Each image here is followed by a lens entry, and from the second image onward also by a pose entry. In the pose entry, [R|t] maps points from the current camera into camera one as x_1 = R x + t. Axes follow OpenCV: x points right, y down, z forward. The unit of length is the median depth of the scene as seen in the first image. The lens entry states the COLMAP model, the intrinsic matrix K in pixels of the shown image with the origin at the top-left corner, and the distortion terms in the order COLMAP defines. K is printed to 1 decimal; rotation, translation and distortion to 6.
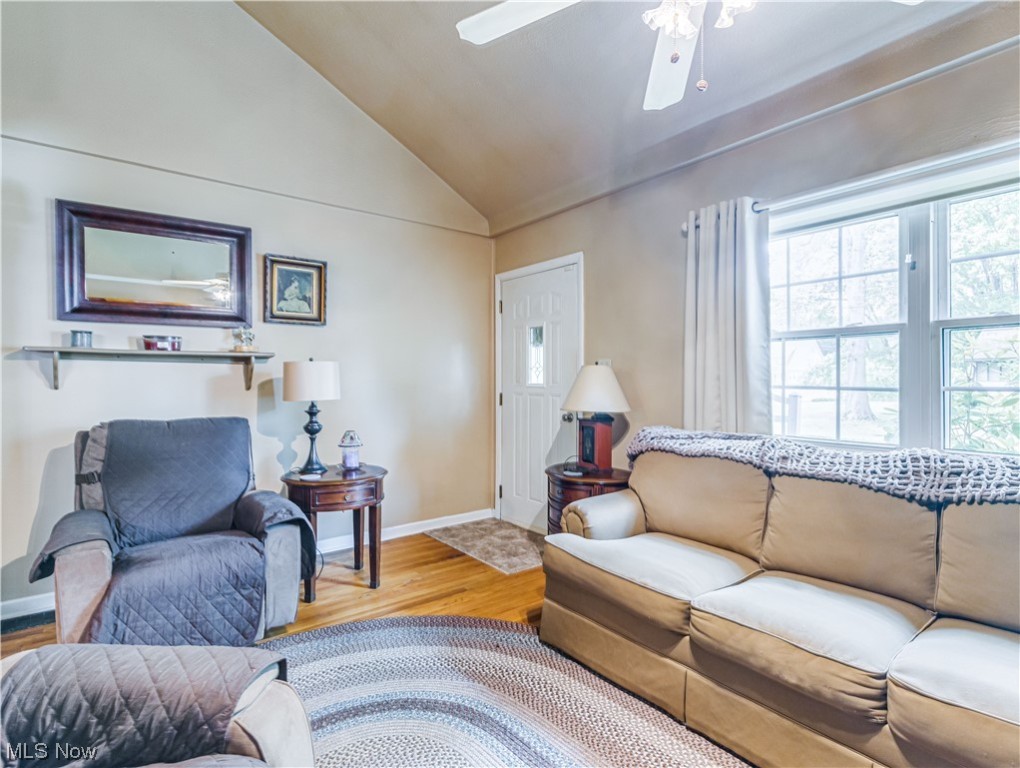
lens RADIAL K [[523.0, 0, 503.9], [0, 523.0, 376.7], [0, 0, 1]] dist [0.015381, 0.000527]
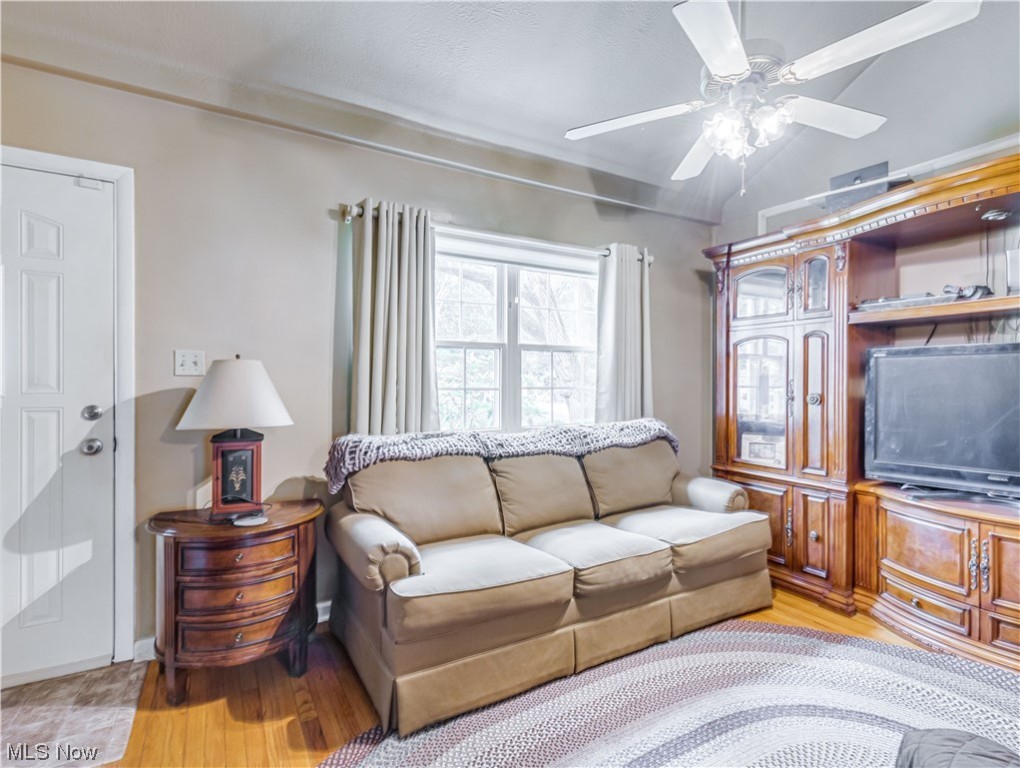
lens RADIAL K [[523.0, 0, 509.9], [0, 523.0, 388.7], [0, 0, 1]] dist [0.015381, 0.000527]
pose [[0.118490, -0.007862, 0.992924, -0.690349], [-0.004943, 0.999952, 0.008507, 0.012829], [-0.992943, -0.005916, 0.118445, 0.836129]]
